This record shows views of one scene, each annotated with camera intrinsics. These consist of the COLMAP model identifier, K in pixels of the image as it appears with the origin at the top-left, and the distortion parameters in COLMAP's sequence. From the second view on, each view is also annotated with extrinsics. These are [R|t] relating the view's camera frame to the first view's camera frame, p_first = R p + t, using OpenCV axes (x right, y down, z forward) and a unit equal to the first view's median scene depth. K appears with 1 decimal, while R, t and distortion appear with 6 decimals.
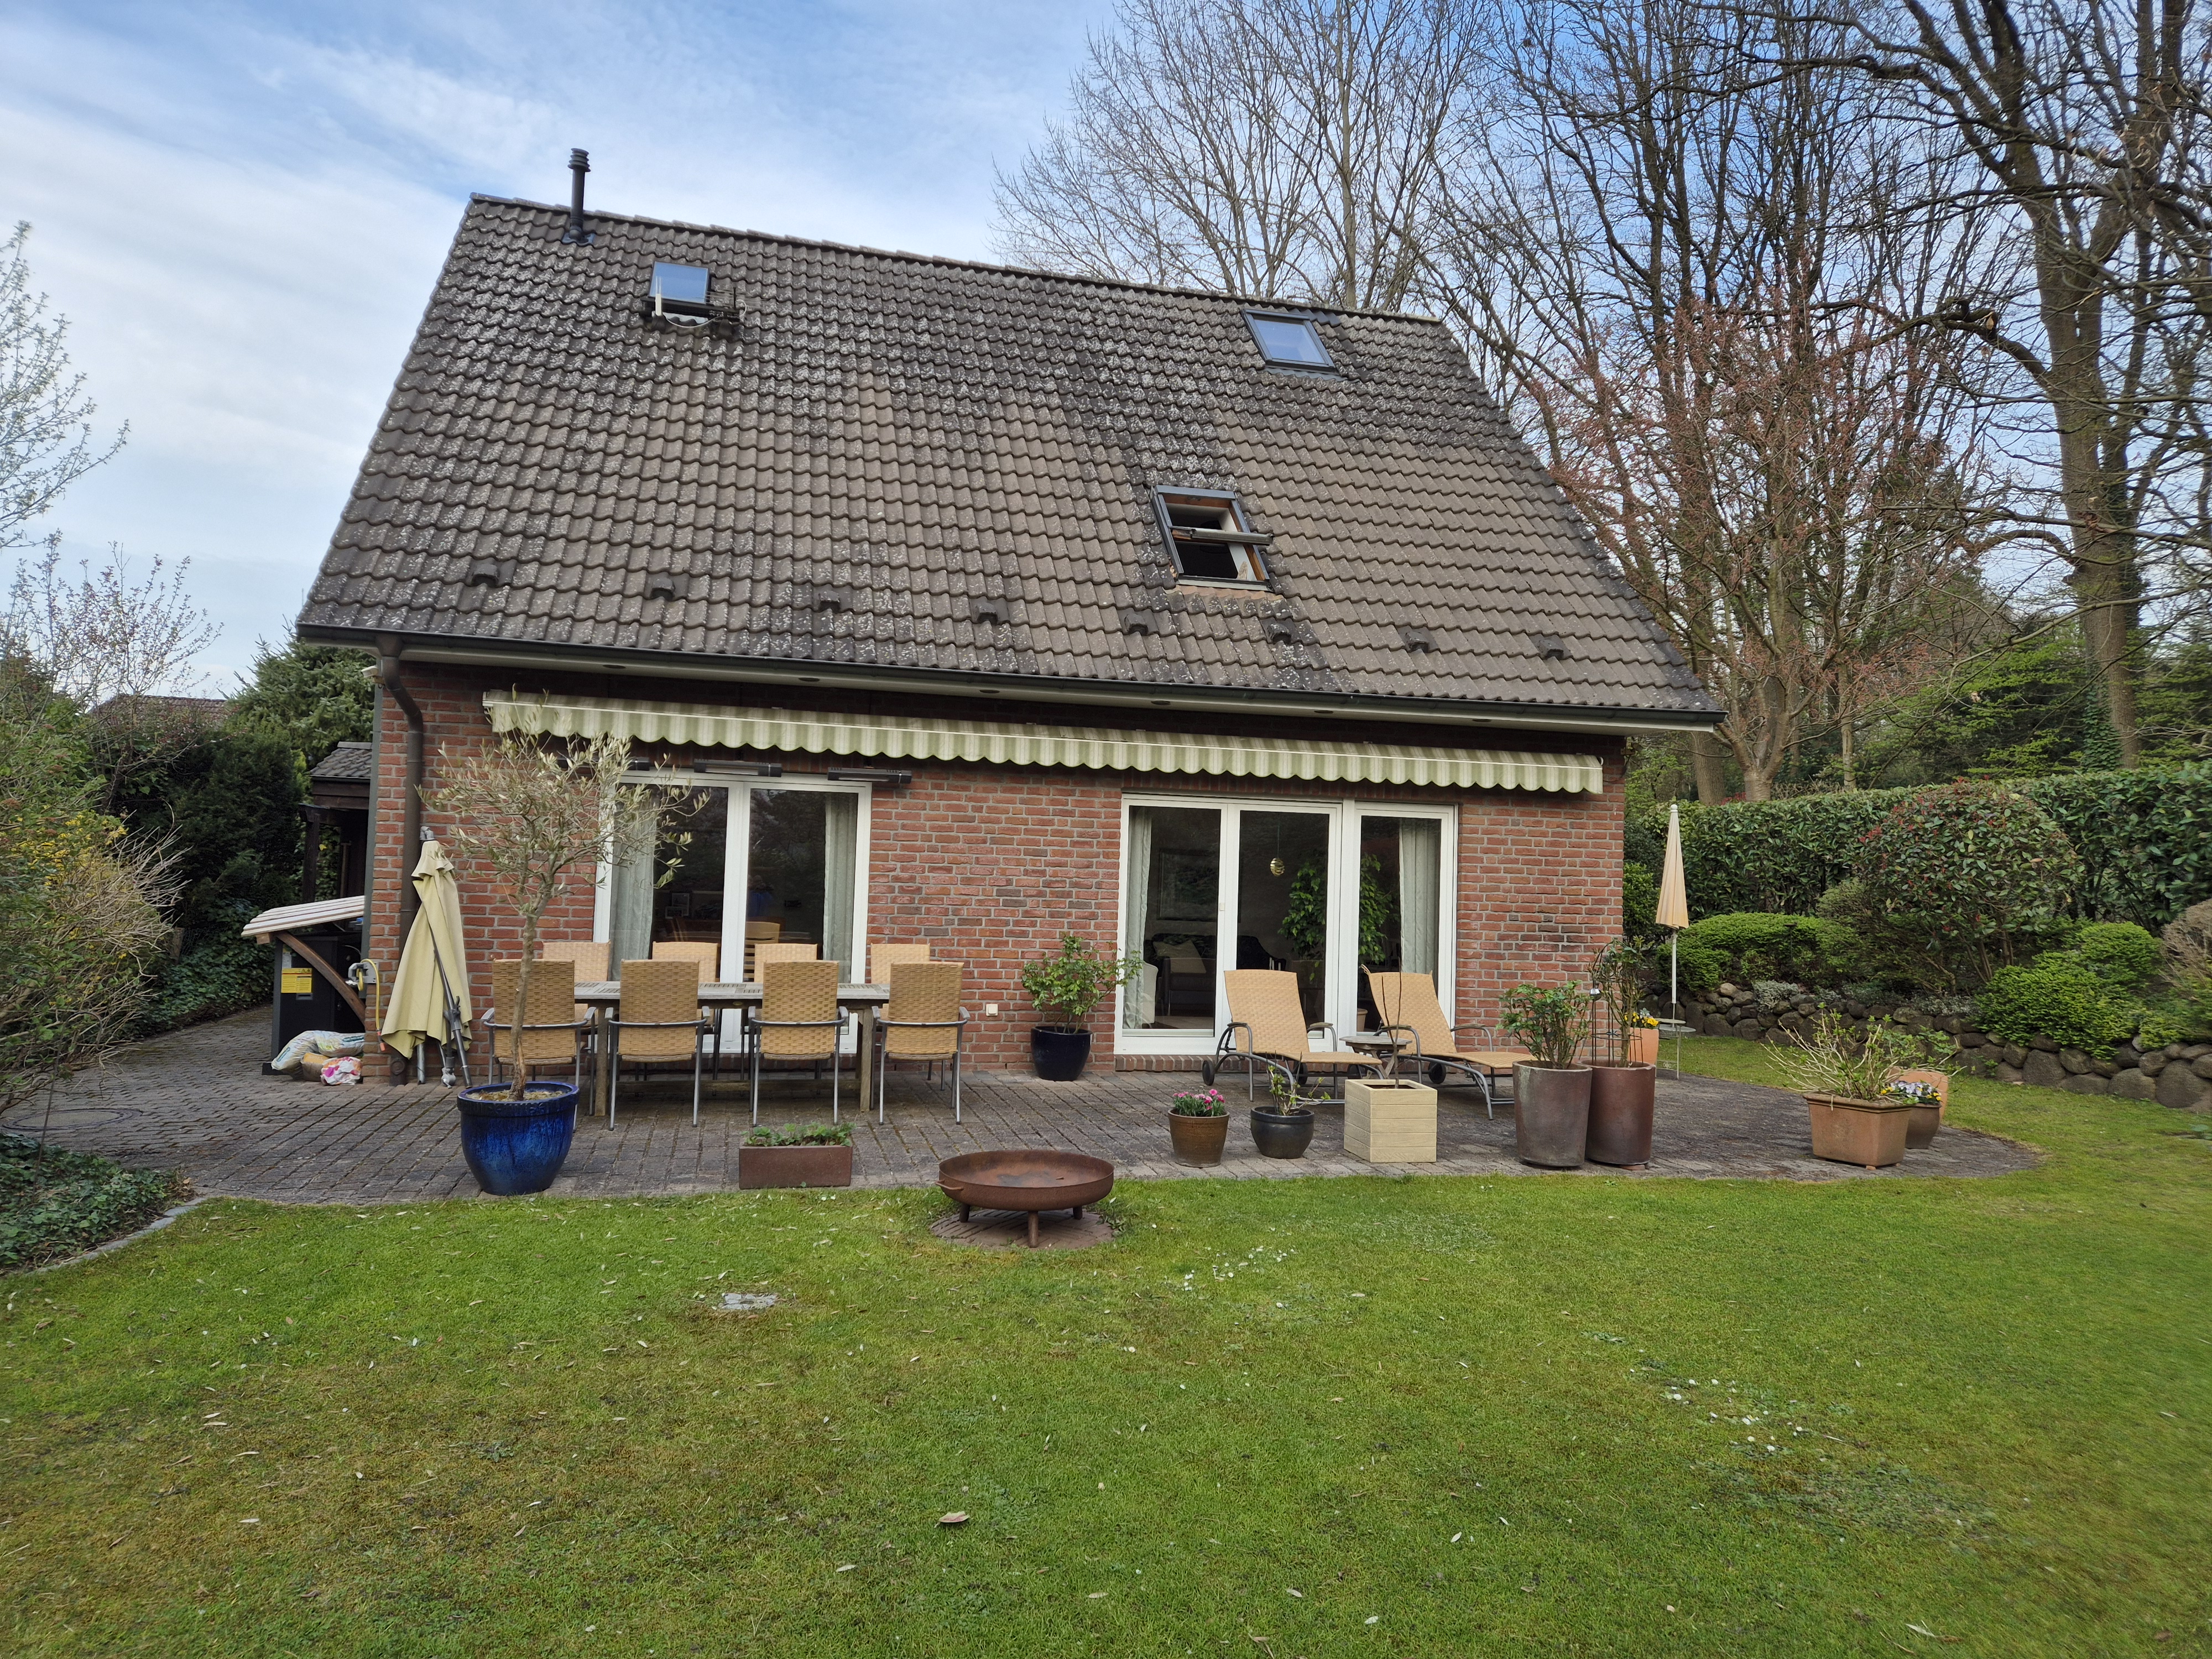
lens RADIAL K [[1439.9, 0, 1112.7], [0, 1439.9, 813.8], [0, 0, 1]] dist [0.076305, -0.071333]
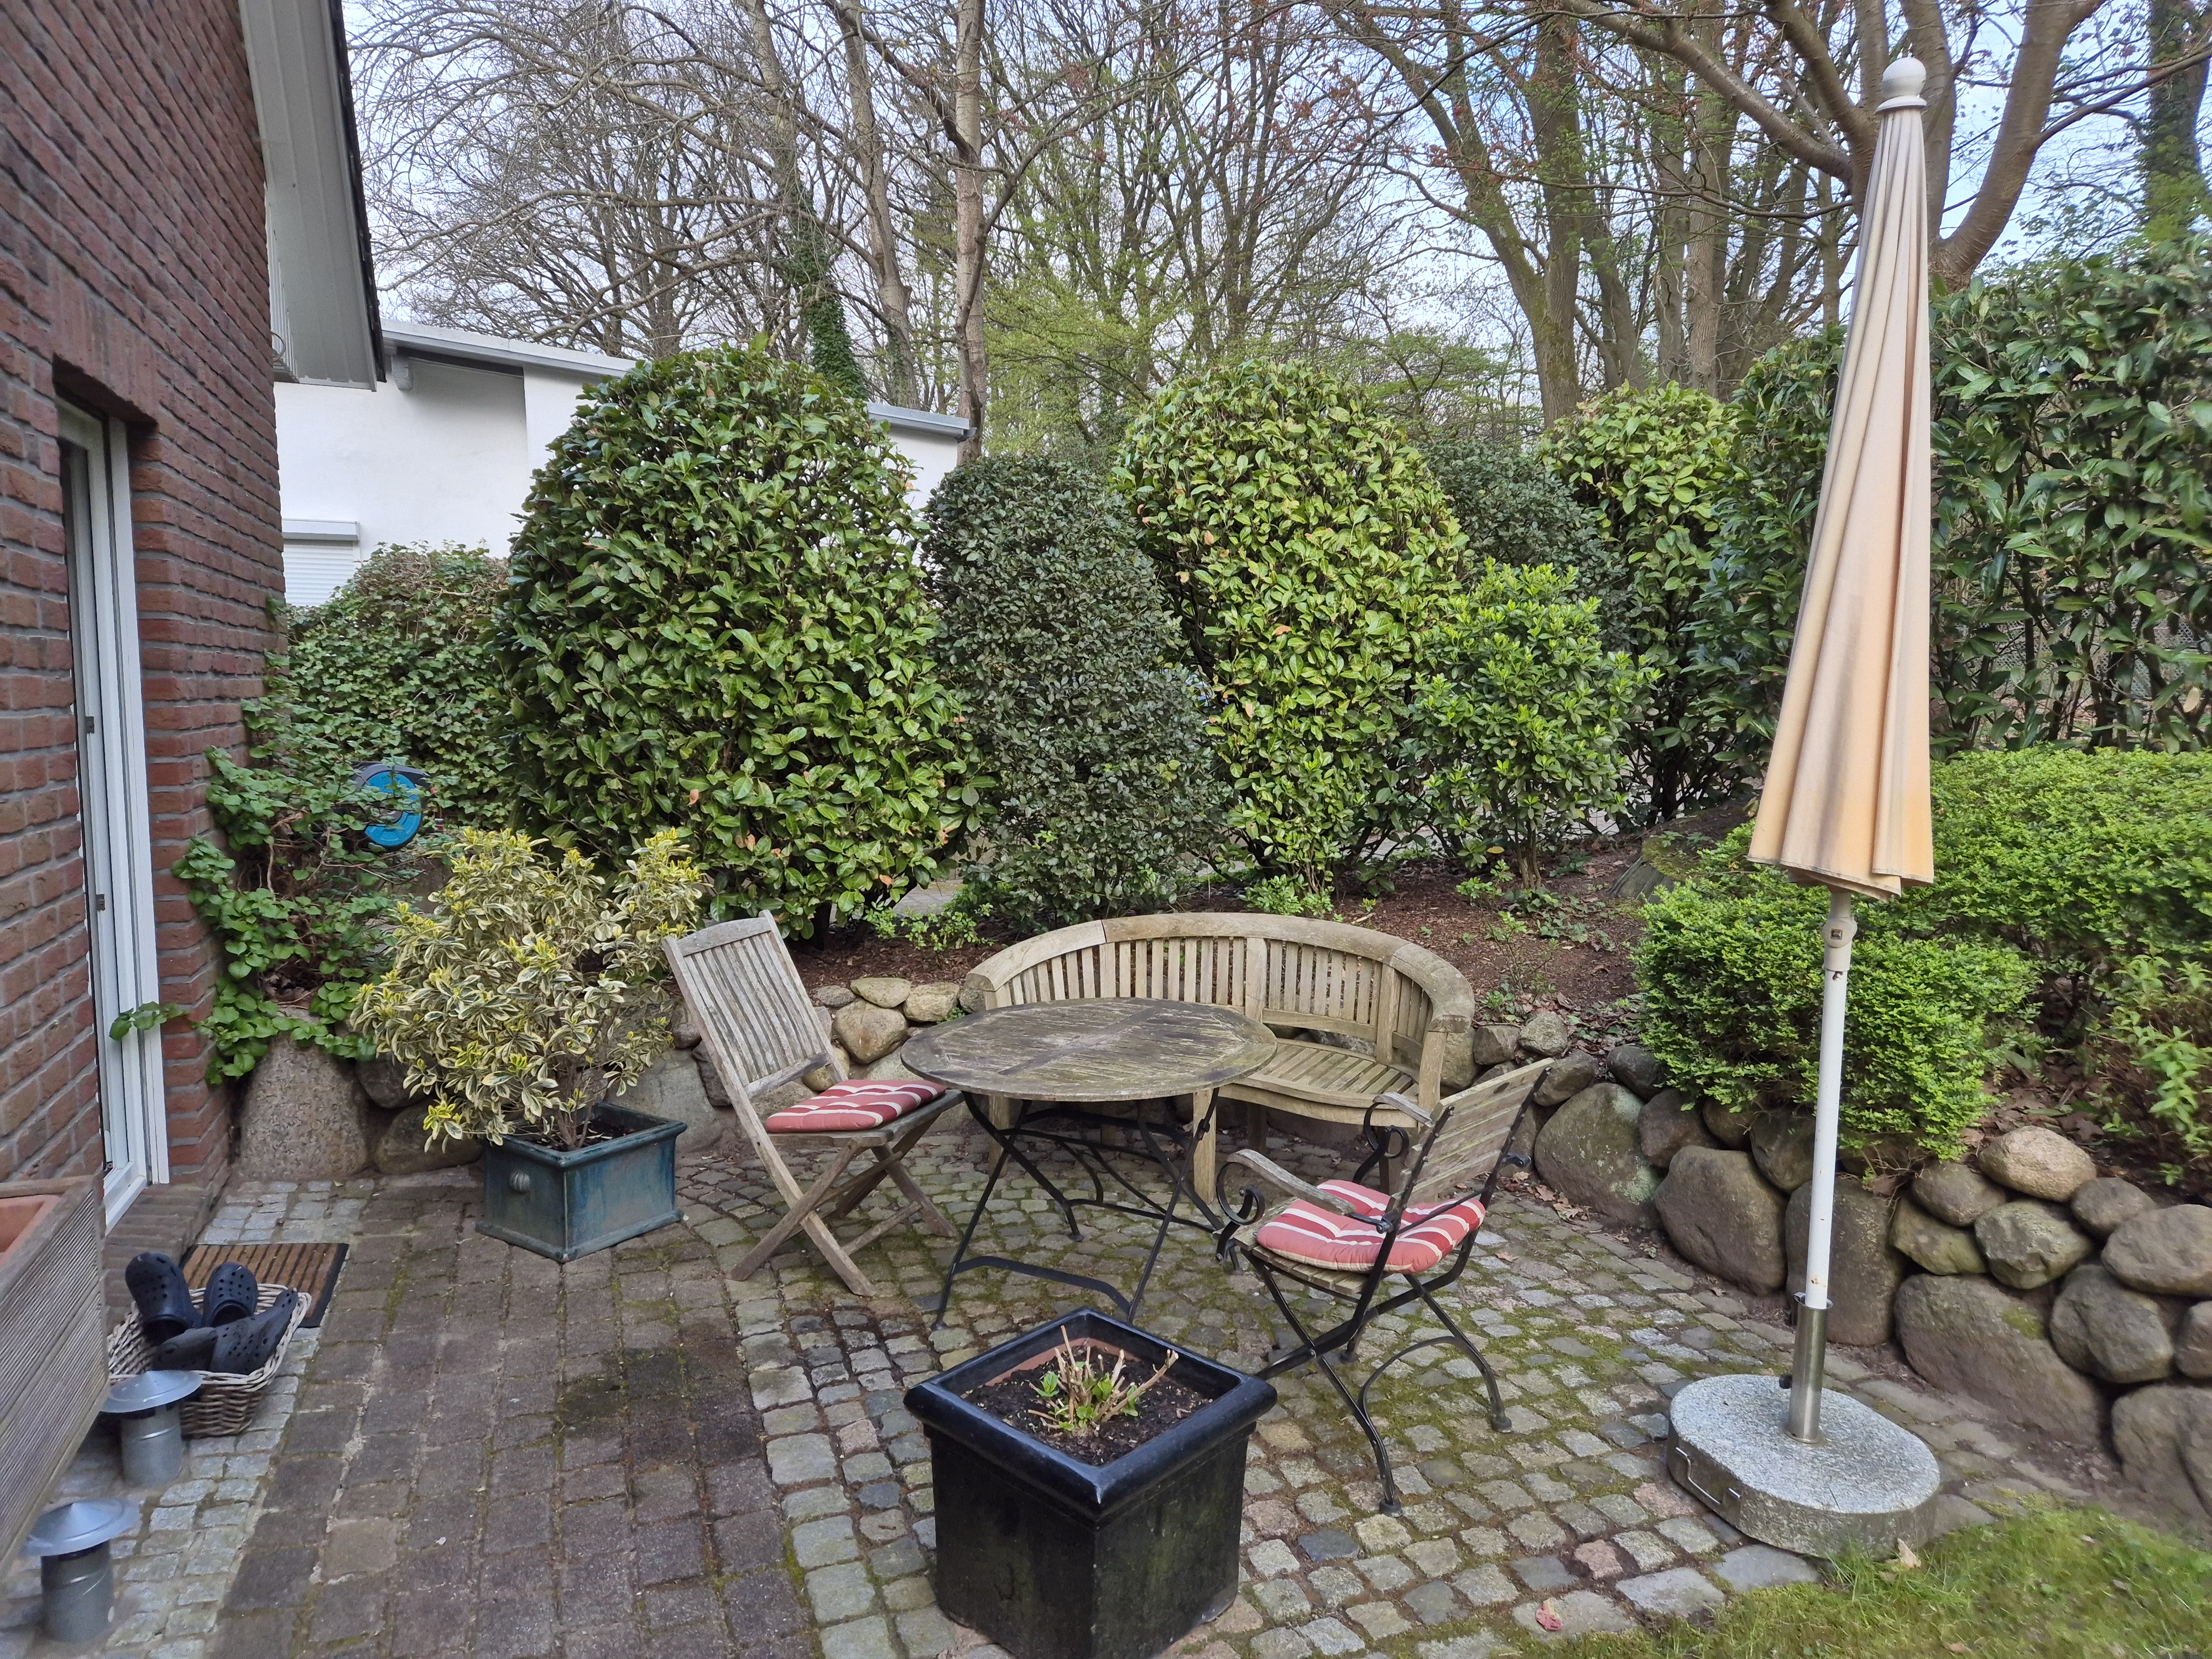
lens RADIAL K [[1439.9, 0, 1112.7], [0, 1439.9, 813.8], [0, 0, 1]] dist [0.076305, -0.071333]
pose [[0.994579, -0.021256, 0.101788, 0.363665], [0.006424, 0.989574, 0.143879, 0.061090], [-0.103785, -0.142445, 0.984346, 1.066942]]
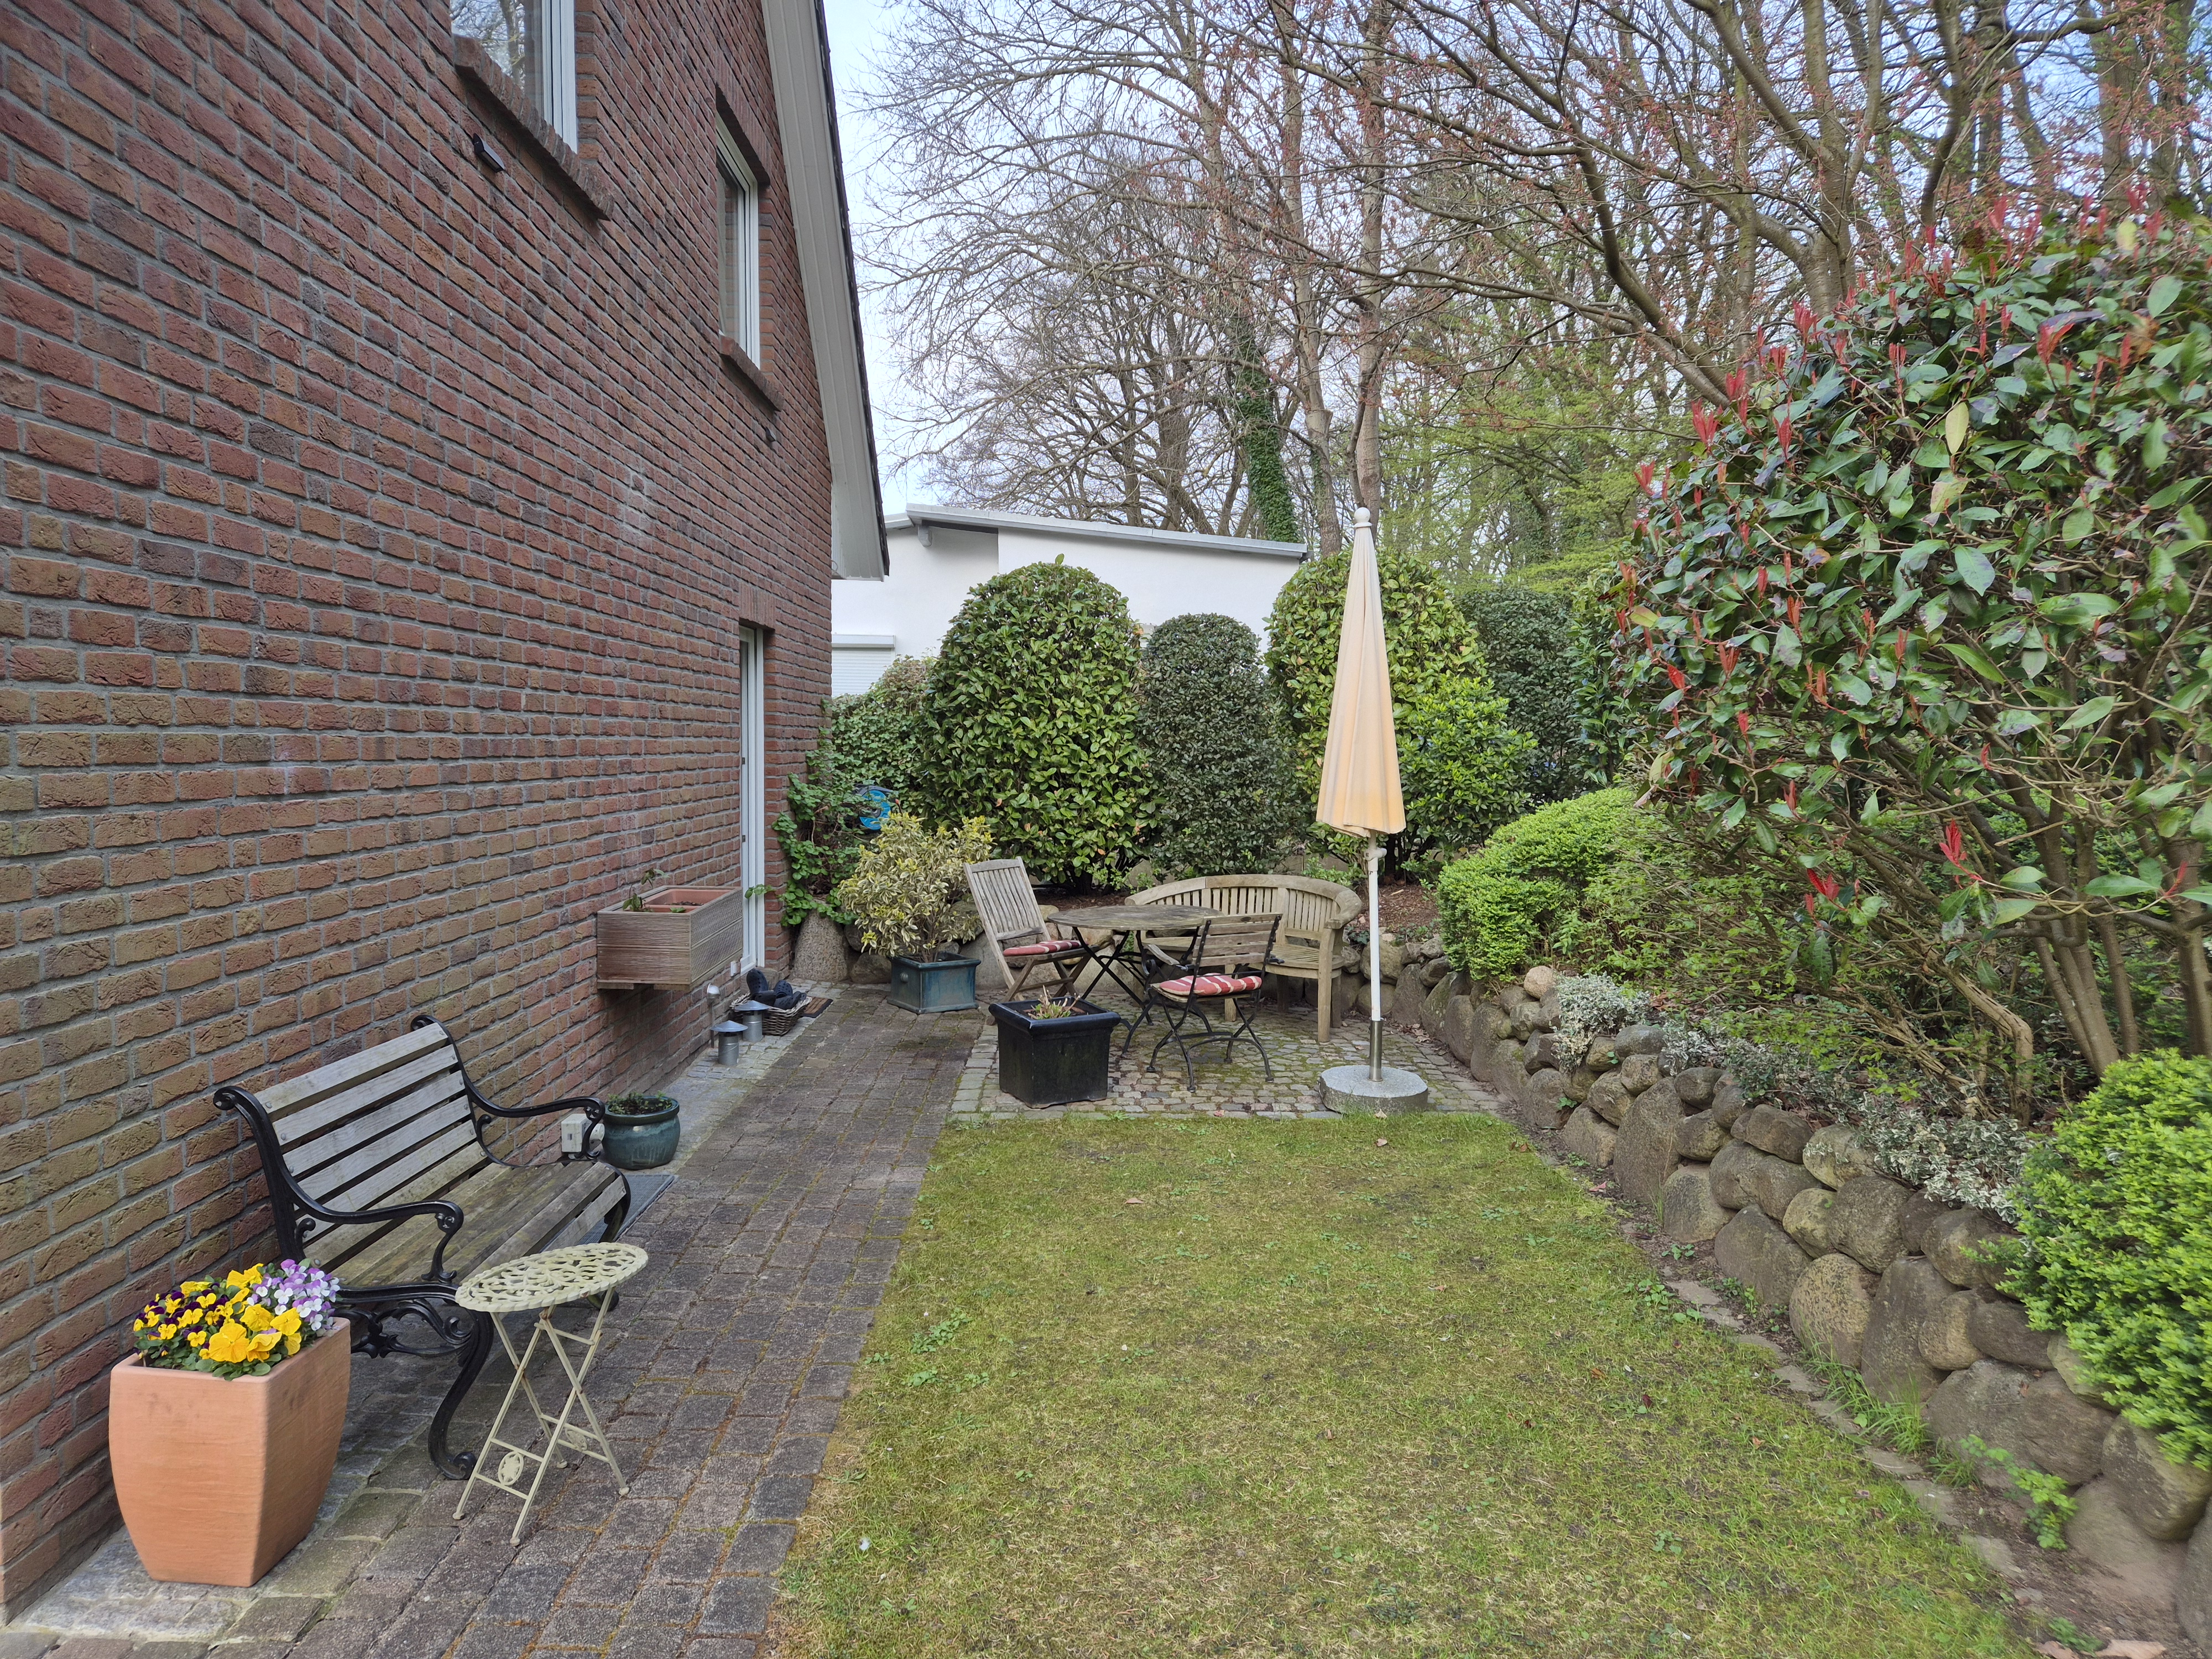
lens RADIAL K [[1439.9, 0, 1112.7], [0, 1439.9, 813.8], [0, 0, 1]] dist [0.076305, -0.071333]
pose [[0.969725, 0.007707, -0.244079, 0.520949], [0.017098, 0.994906, 0.099346, 0.044940], [0.243601, -0.100512, 0.964653, 0.770195]]
